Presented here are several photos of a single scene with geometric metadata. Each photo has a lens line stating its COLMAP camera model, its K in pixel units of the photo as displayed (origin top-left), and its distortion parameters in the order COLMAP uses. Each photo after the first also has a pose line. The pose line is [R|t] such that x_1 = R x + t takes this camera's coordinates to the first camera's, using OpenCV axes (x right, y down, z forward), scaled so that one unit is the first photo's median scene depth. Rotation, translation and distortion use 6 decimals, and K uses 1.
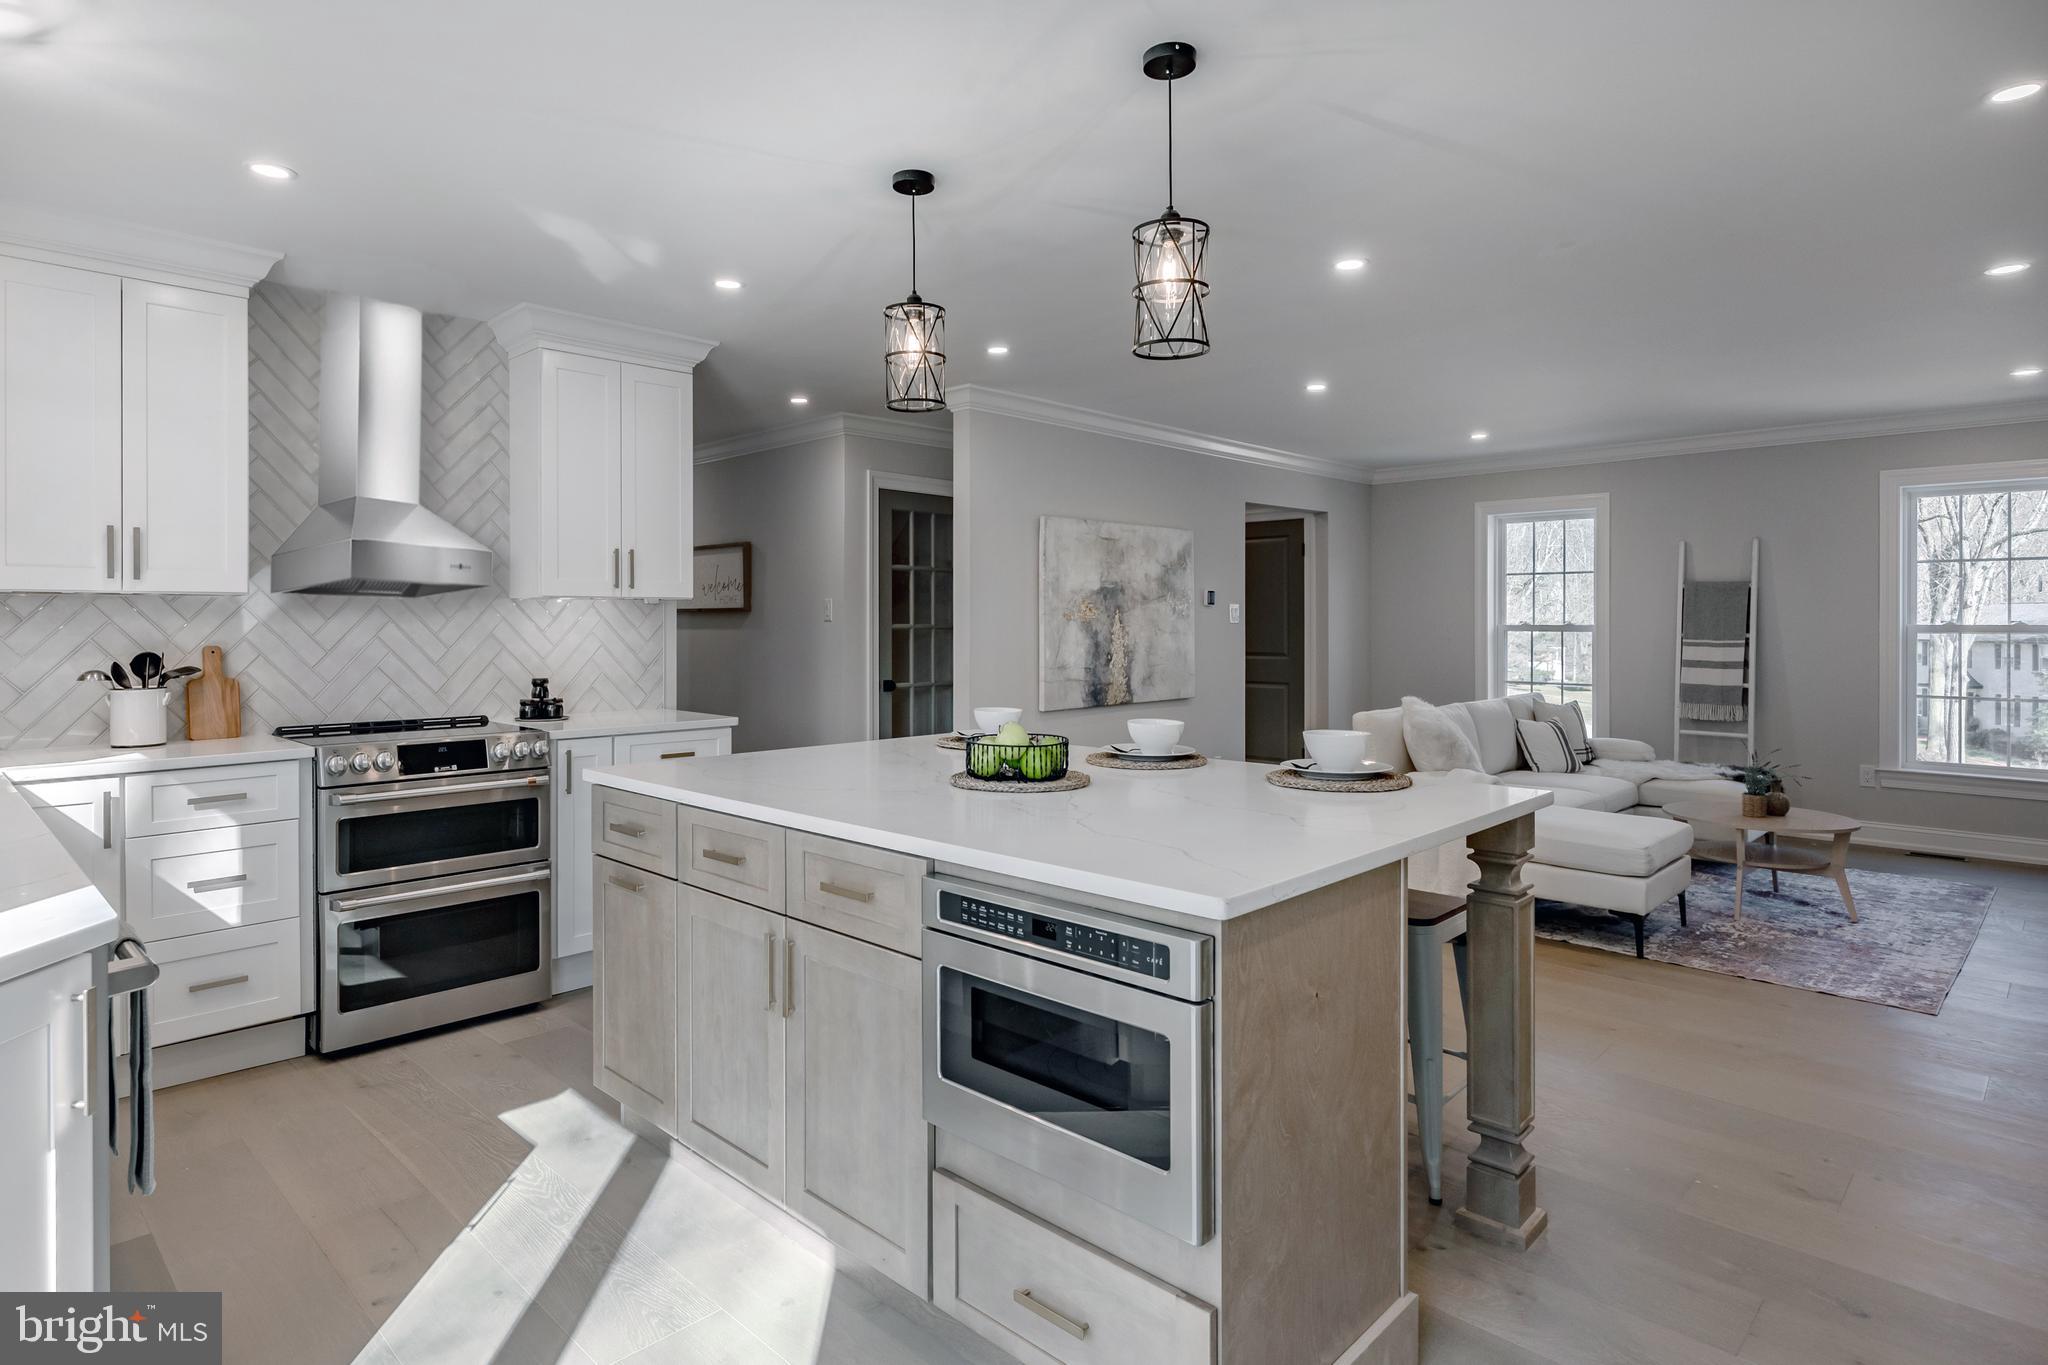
lens RADIAL K [[1137.6, 0, 909.9], [0, 1137.6, 625.7], [0, 0, 1]] dist [0.004874, 0.001365]
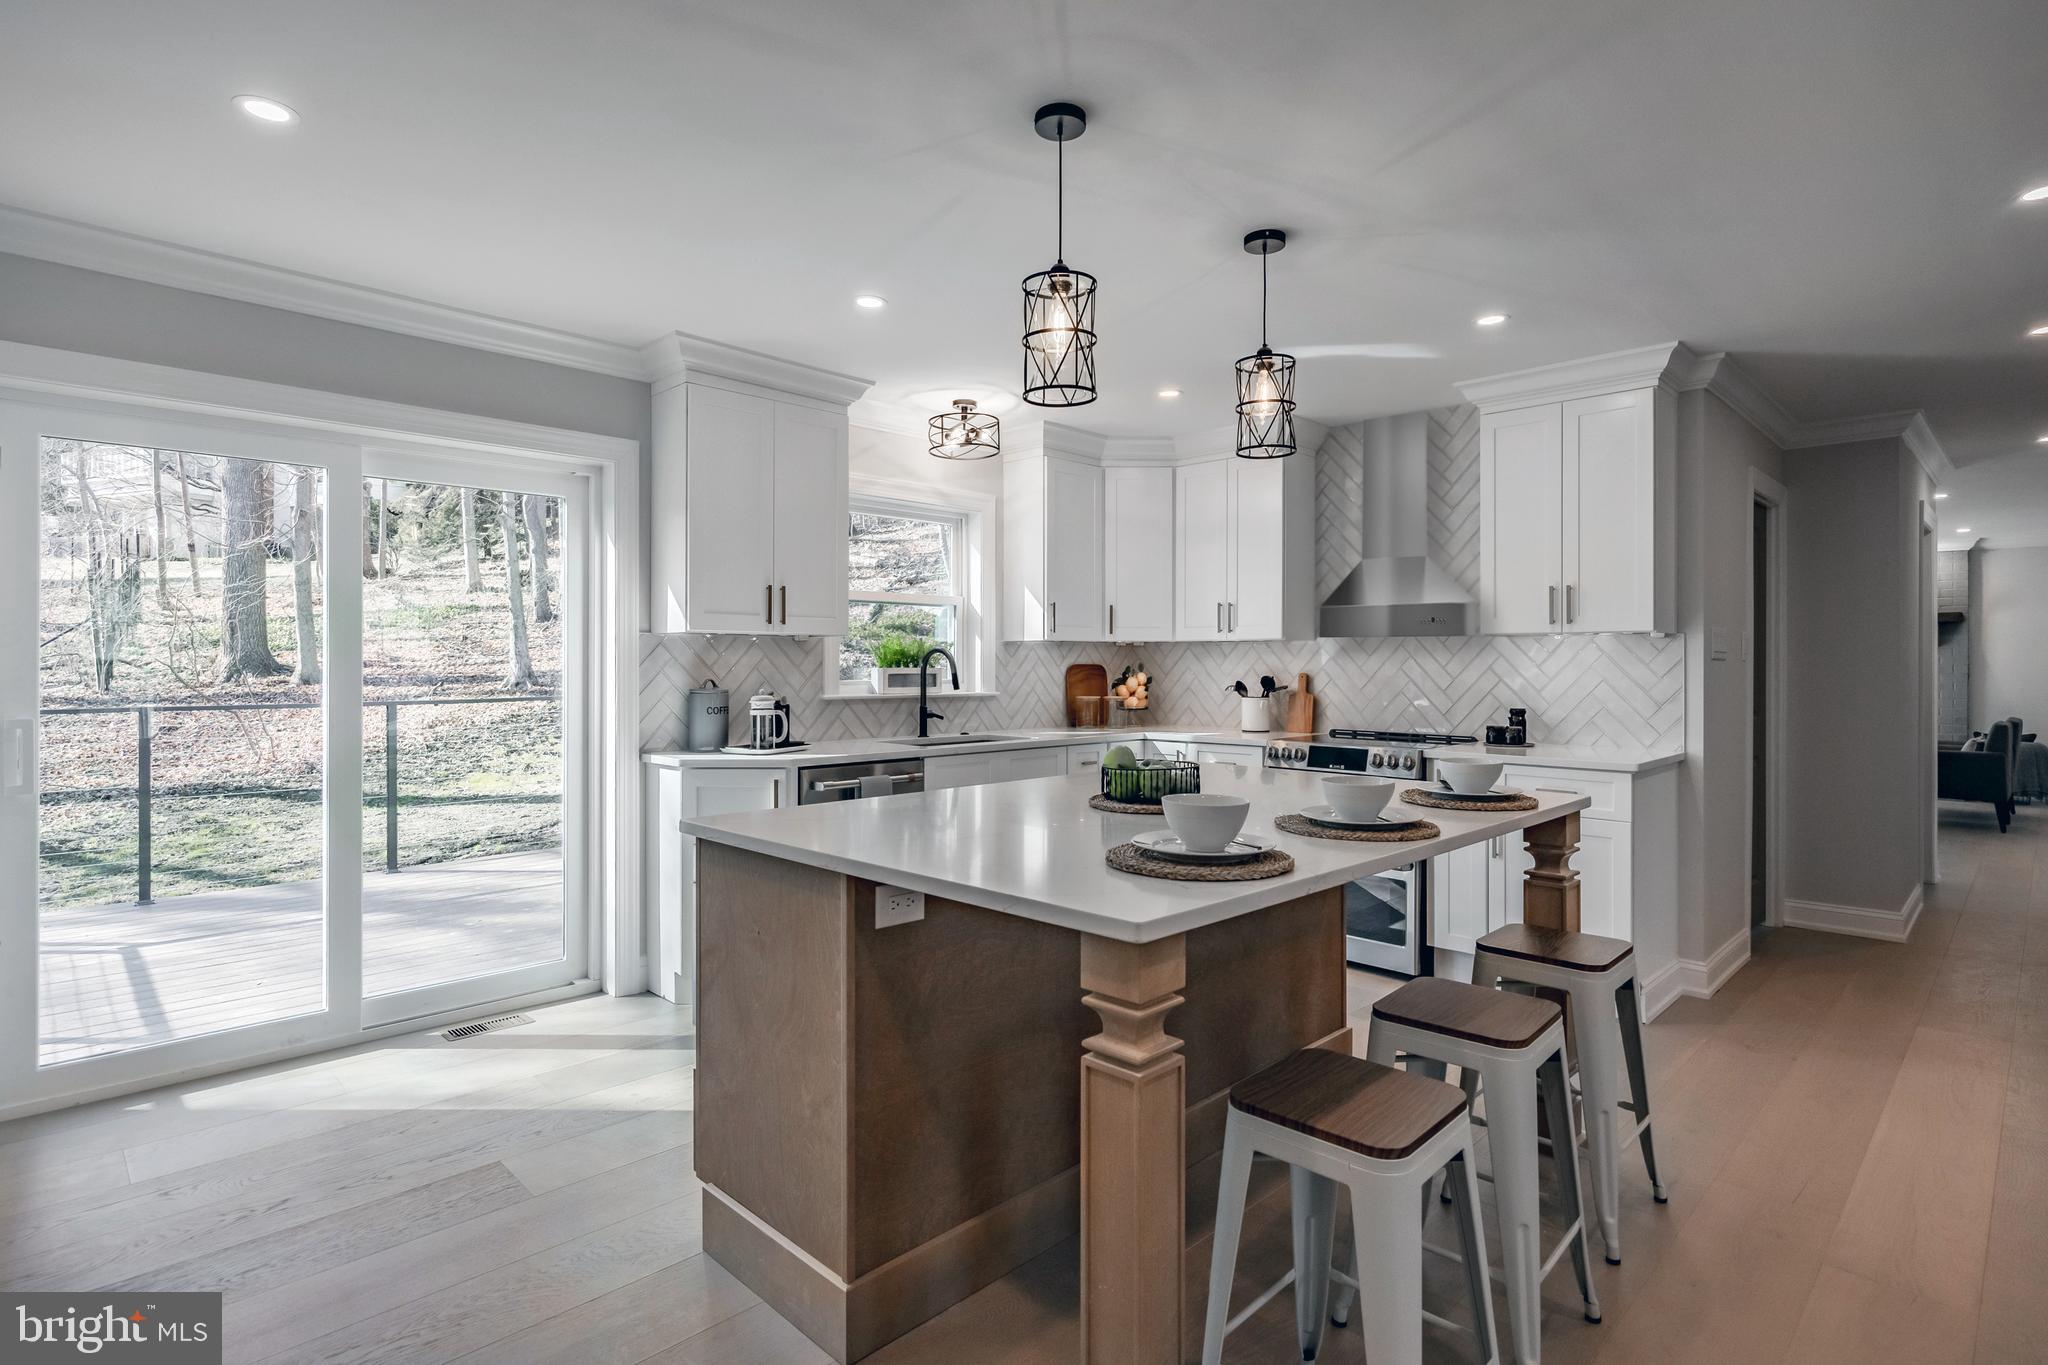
lens RADIAL K [[1008.6, 0, 1027.0], [0, 1008.6, 663.6], [0, 0, 1]] dist [0.021550, -0.005170]
pose [[0.010606, 0.005685, -0.999928, 0.684532], [-0.002392, 0.999981, 0.005660, -0.001658], [0.999941, 0.002332, 0.010619, 0.537773]]
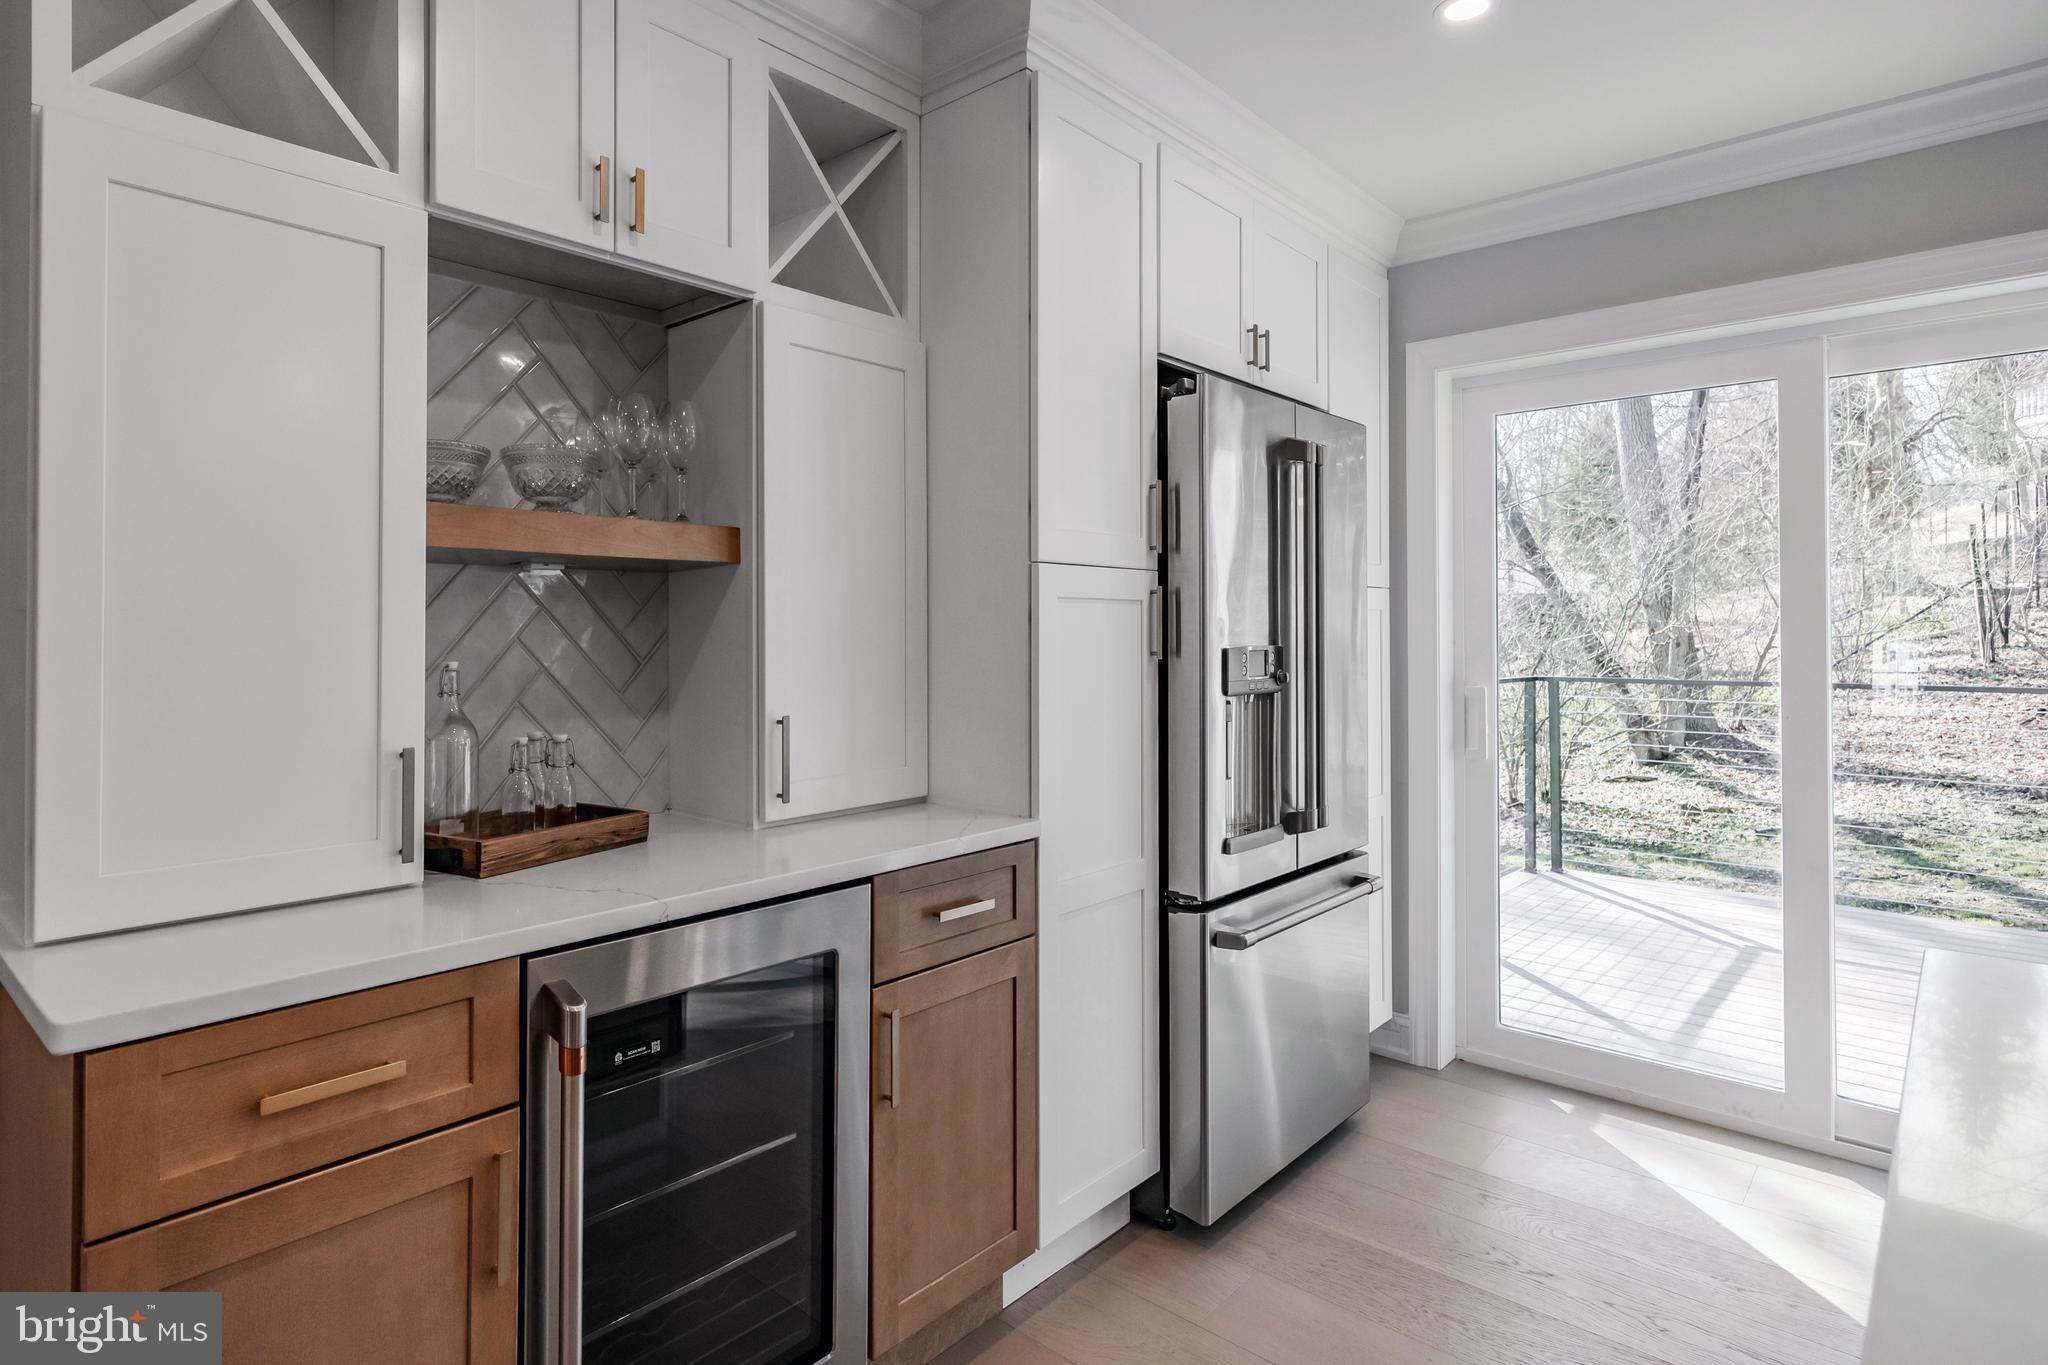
lens RADIAL K [[1137.6, 0, 934.4], [0, 1137.6, 629.8], [0, 0, 1]] dist [0.004874, 0.001365]
pose [[-0.998903, 0.009050, -0.045943, 0.410351], [0.009131, 0.999957, -0.001558, -0.001924], [0.045927, -0.001976, -0.998943, 0.657370]]
